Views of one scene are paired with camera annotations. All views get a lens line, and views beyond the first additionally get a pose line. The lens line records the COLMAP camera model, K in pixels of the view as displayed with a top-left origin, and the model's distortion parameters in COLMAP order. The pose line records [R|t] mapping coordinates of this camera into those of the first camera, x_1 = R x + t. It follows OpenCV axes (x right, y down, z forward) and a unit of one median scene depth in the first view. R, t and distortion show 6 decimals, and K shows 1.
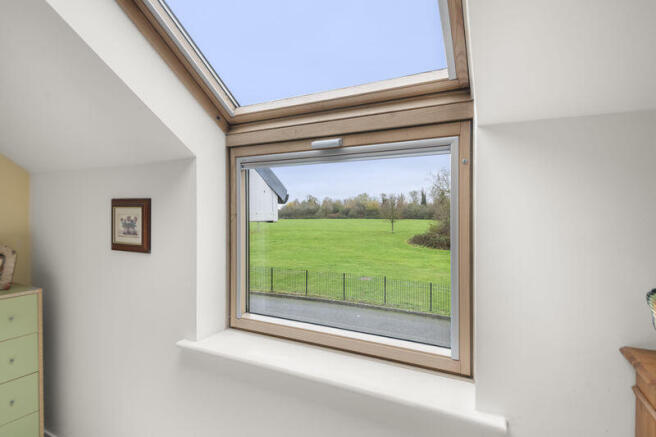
lens RADIAL K [[342.3, 0, 330.2], [0, 342.3, 216.2], [0, 0, 1]] dist [-0.000137, 0.000021]
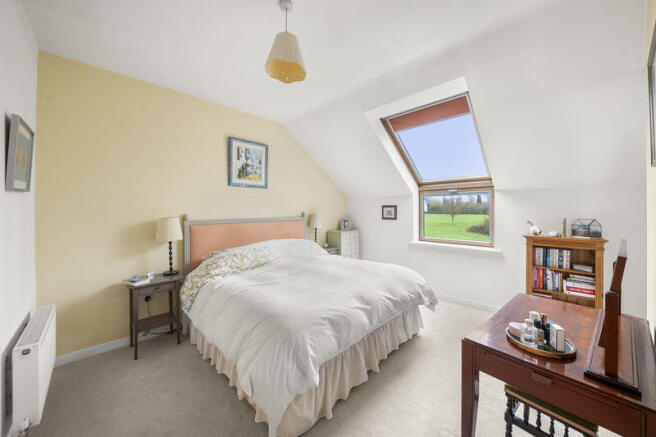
lens RADIAL K [[236.5, 0, 325.7], [0, 236.5, 214.7], [0, 0, 1]] dist [-0.009639, -0.000202]
pose [[0.952354, 0.005595, -0.304945, -0.471194], [-0.002018, 0.999925, 0.012042, 0.021635], [0.304989, -0.010853, 0.952294, -1.688845]]
